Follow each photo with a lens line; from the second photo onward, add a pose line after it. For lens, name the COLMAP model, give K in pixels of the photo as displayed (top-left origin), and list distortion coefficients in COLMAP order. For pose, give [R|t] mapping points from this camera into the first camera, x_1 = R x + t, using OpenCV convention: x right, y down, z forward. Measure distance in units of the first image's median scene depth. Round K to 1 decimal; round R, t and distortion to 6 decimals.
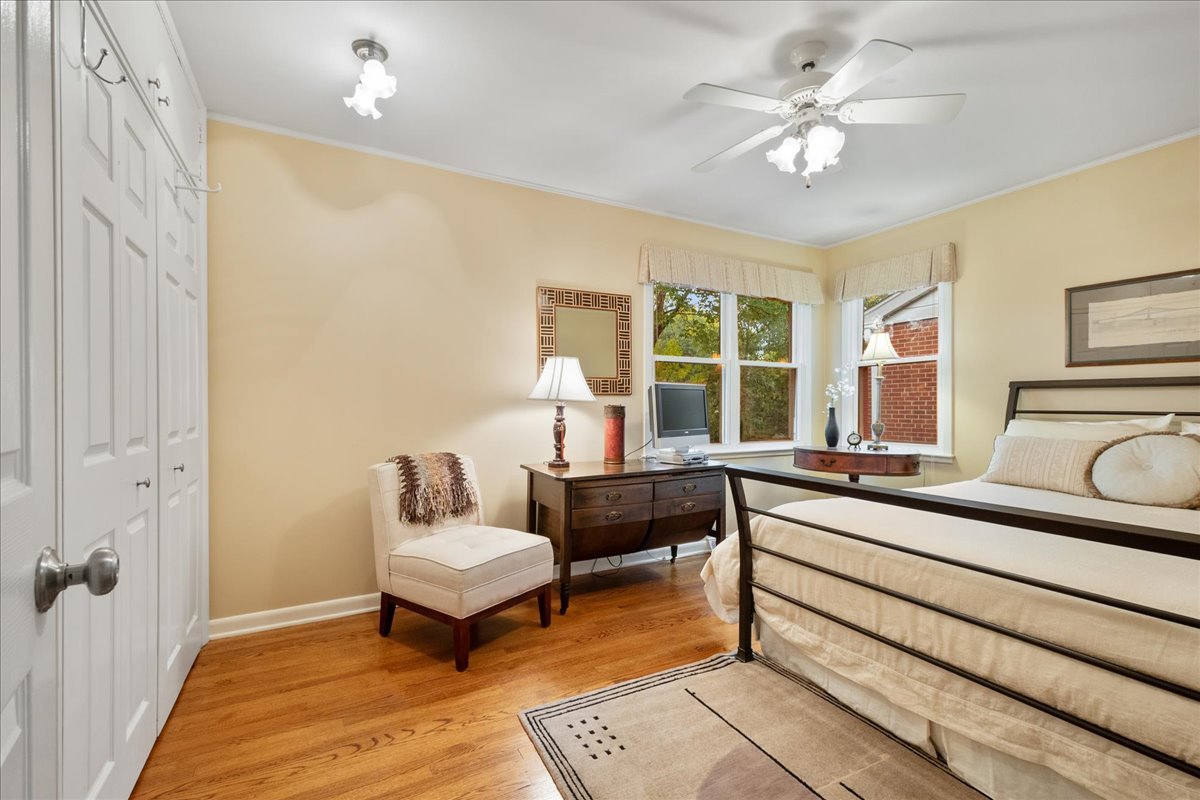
lens RADIAL K [[528.9, 0, 609.2], [0, 528.9, 409.3], [0, 0, 1]] dist [0.004414, -0.000160]
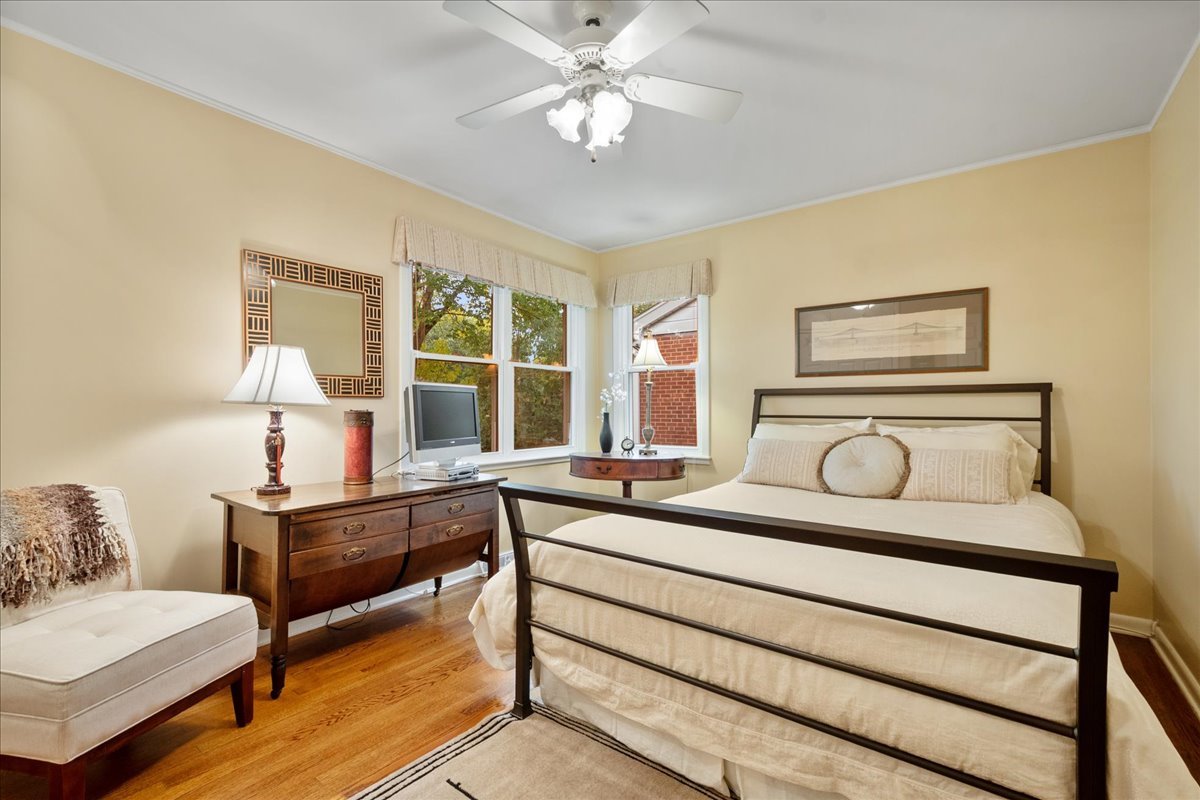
lens RADIAL K [[528.9, 0, 609.2], [0, 528.9, 409.3], [0, 0, 1]] dist [0.004414, -0.000160]
pose [[0.910604, 0.000906, 0.413279, 0.032481], [0.002553, 0.999966, -0.007817, -0.003032], [-0.413272, 0.008173, 0.910571, 0.164494]]
